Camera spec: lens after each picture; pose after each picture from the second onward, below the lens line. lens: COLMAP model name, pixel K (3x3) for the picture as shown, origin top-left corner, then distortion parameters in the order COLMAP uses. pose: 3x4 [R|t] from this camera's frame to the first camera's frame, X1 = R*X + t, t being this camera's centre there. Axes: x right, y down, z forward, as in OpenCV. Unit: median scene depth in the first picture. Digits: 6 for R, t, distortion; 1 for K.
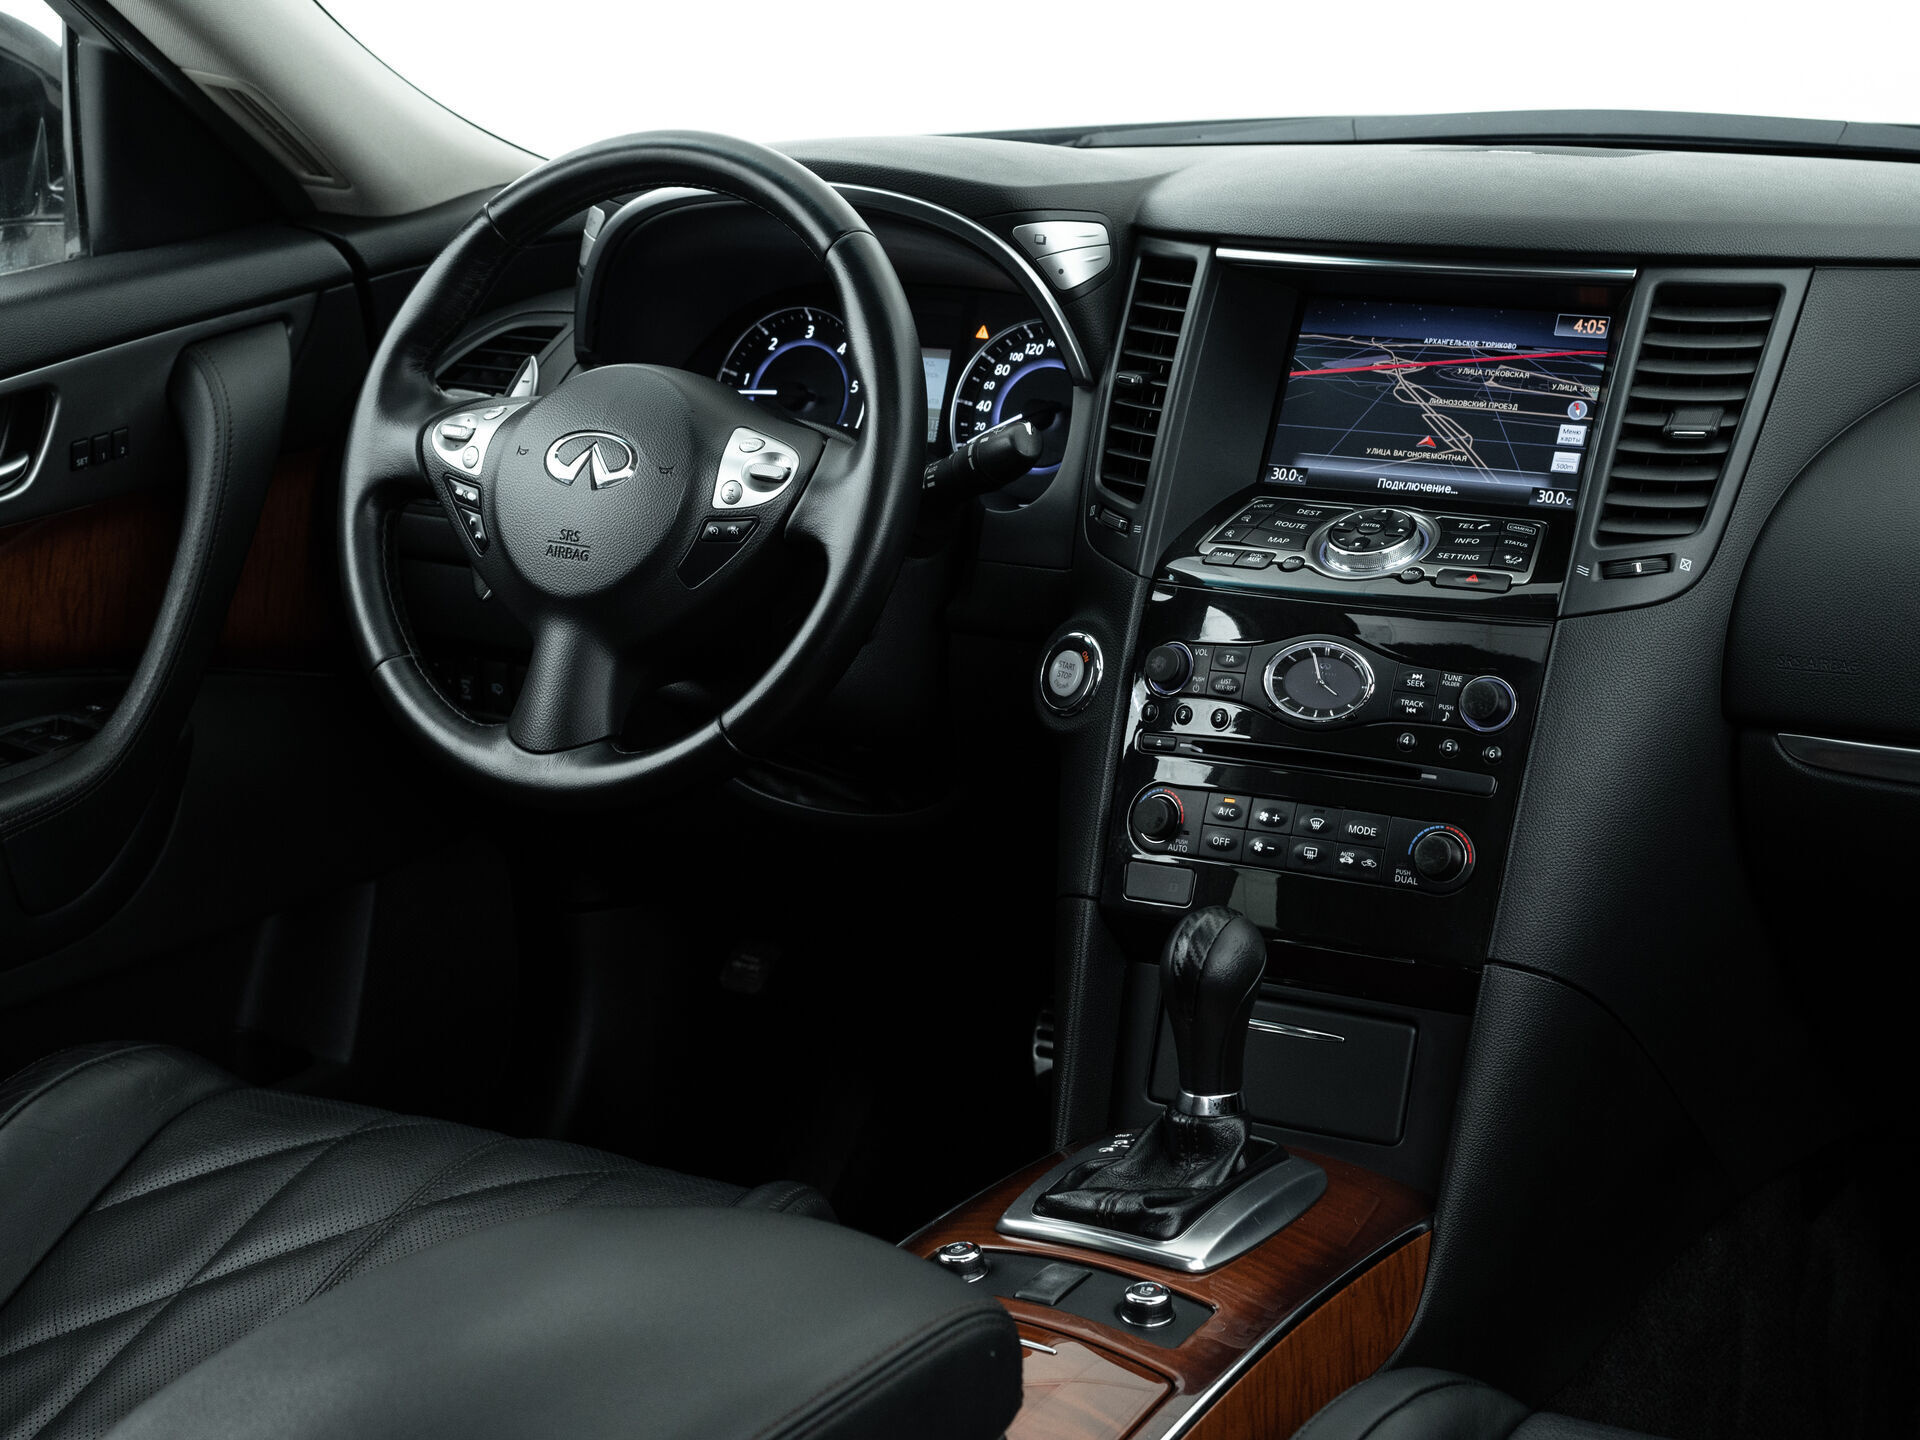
lens RADIAL K [[3485.3, 0, 960.0], [0, 3485.3, 720.0], [0, 0, 1]] dist [-0.099618, -0.069563]
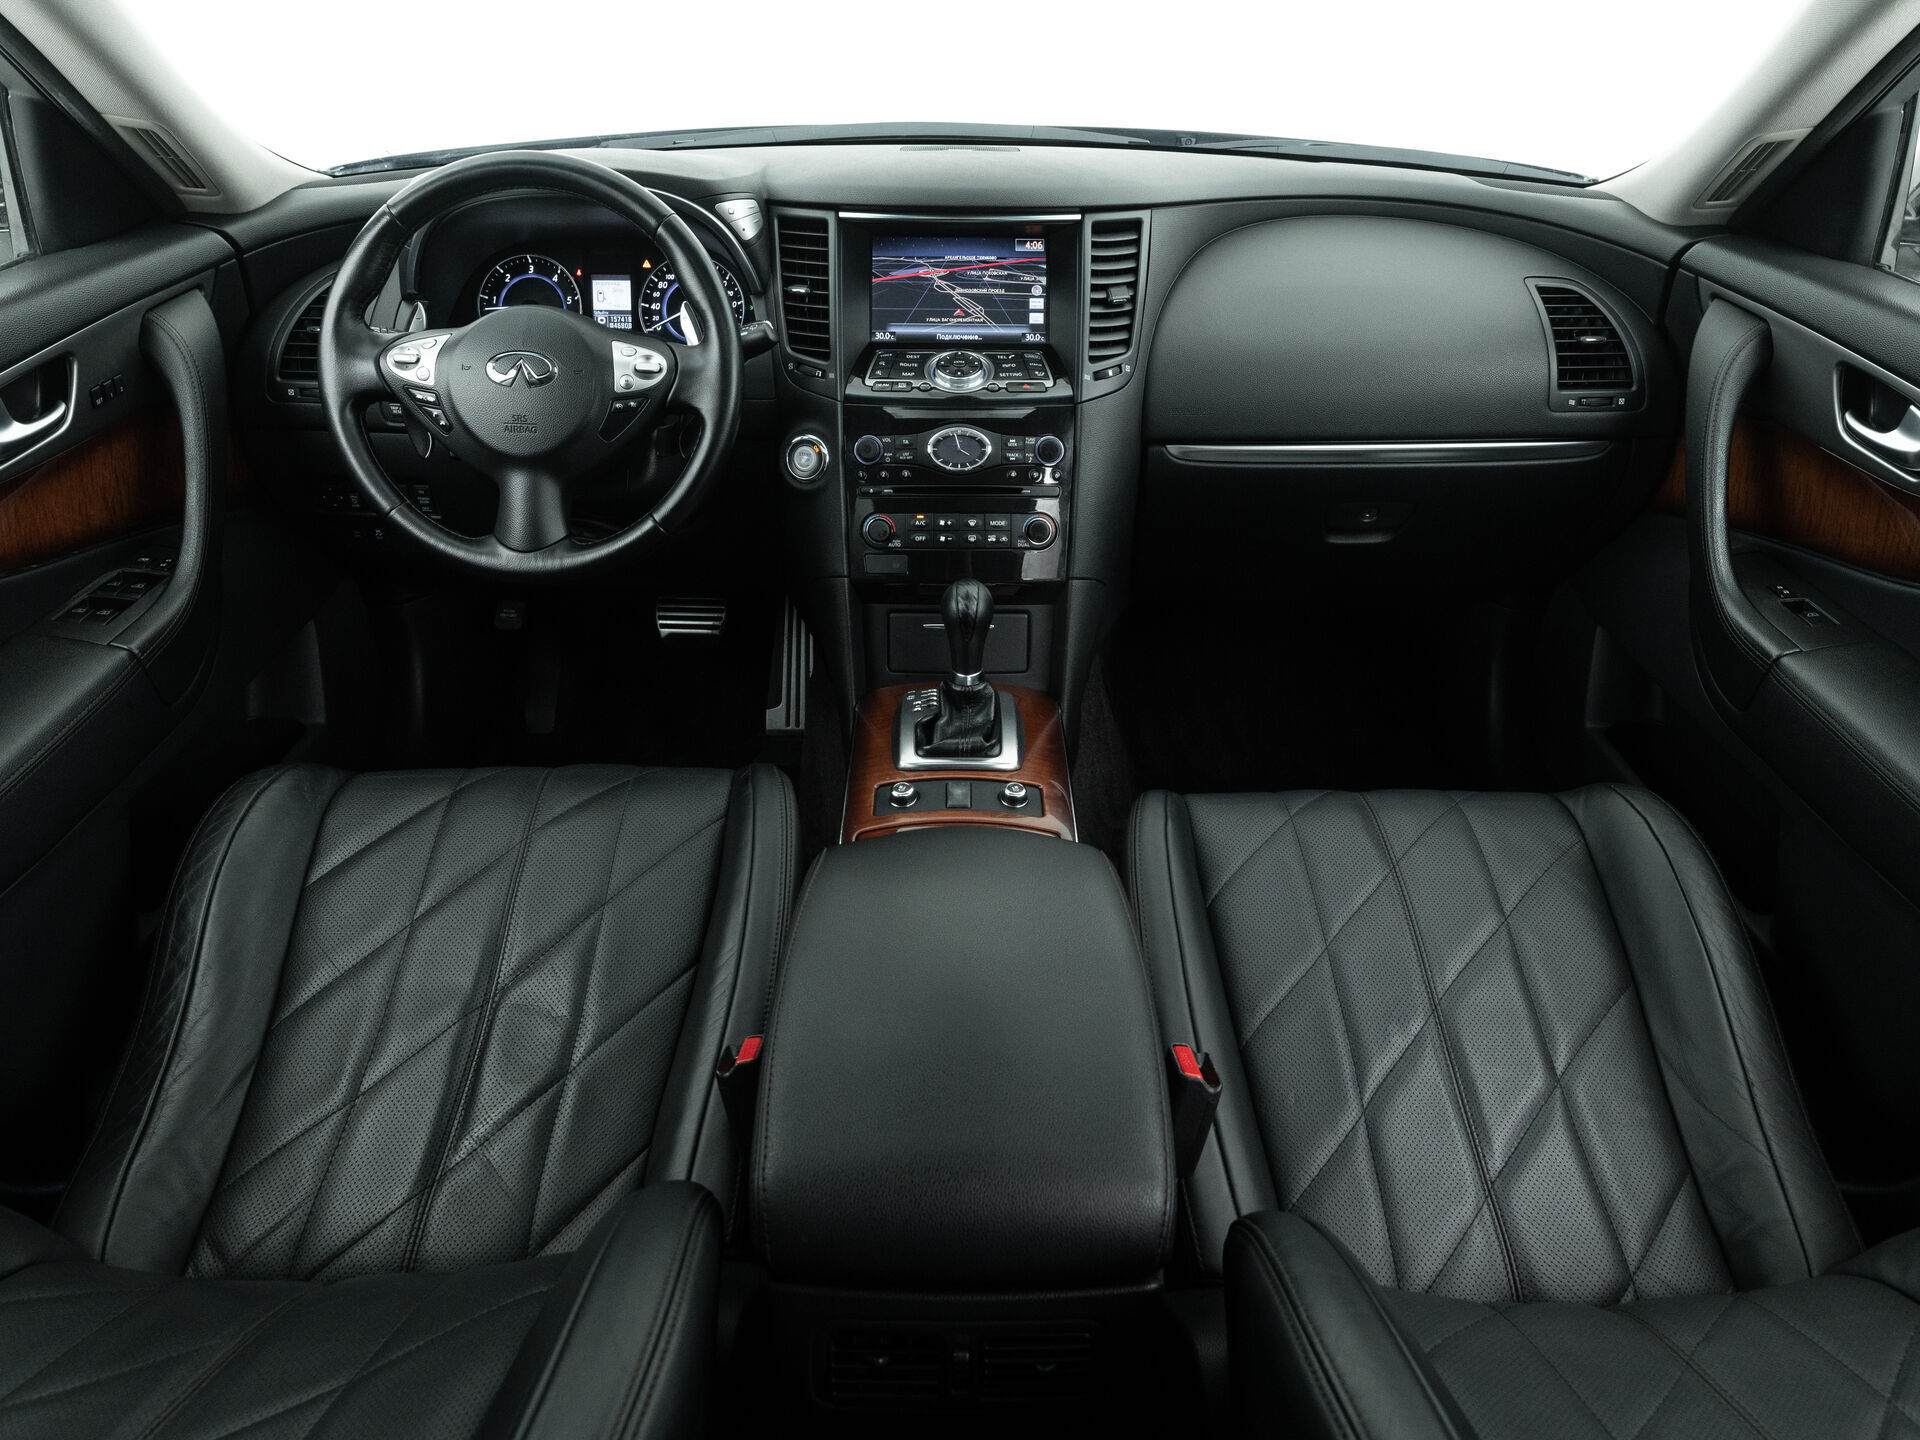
lens RADIAL K [[1272.2, 0, 965.0], [0, 1272.2, 711.0], [0, 0, 1]] dist [-0.019785, -0.001686]
pose [[0.844461, -0.239484, 0.479096, -0.255446], [0.102517, 0.950206, 0.294278, -0.076575], [-0.525715, -0.199390, 0.826963, 0.364649]]
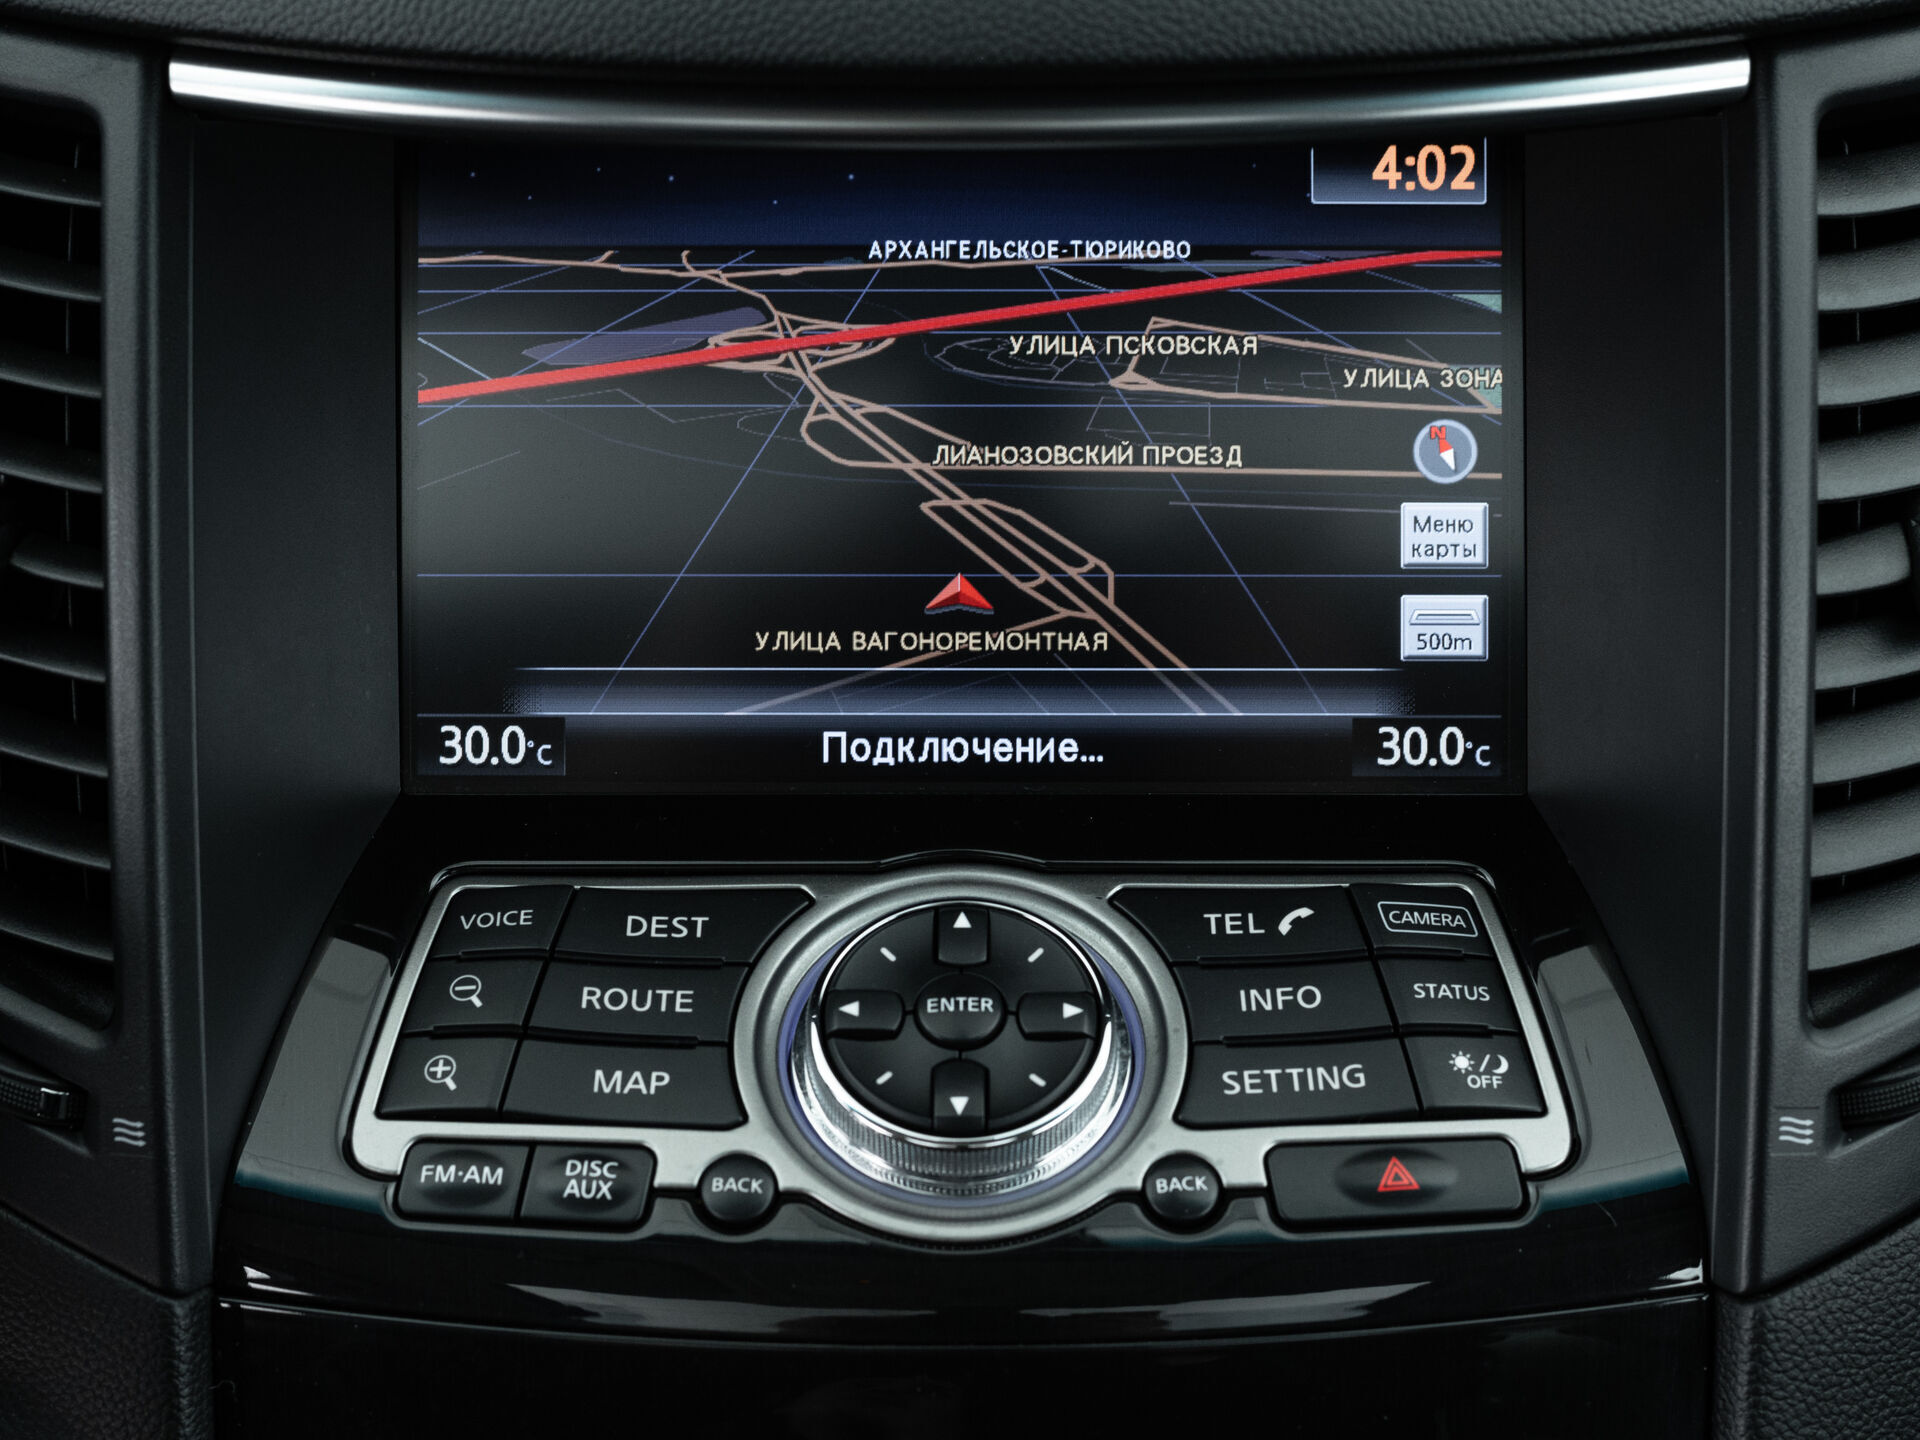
lens RADIAL K [[3754.8, 0, 960.0], [0, 3754.8, 720.0], [0, 0, 1]] dist [-0.158959, -0.191557]
pose [[0.851074, -0.246488, 0.463590, -0.023679], [0.114648, 0.948891, 0.294045, -0.167260], [-0.512375, -0.197105, 0.835836, 0.714297]]
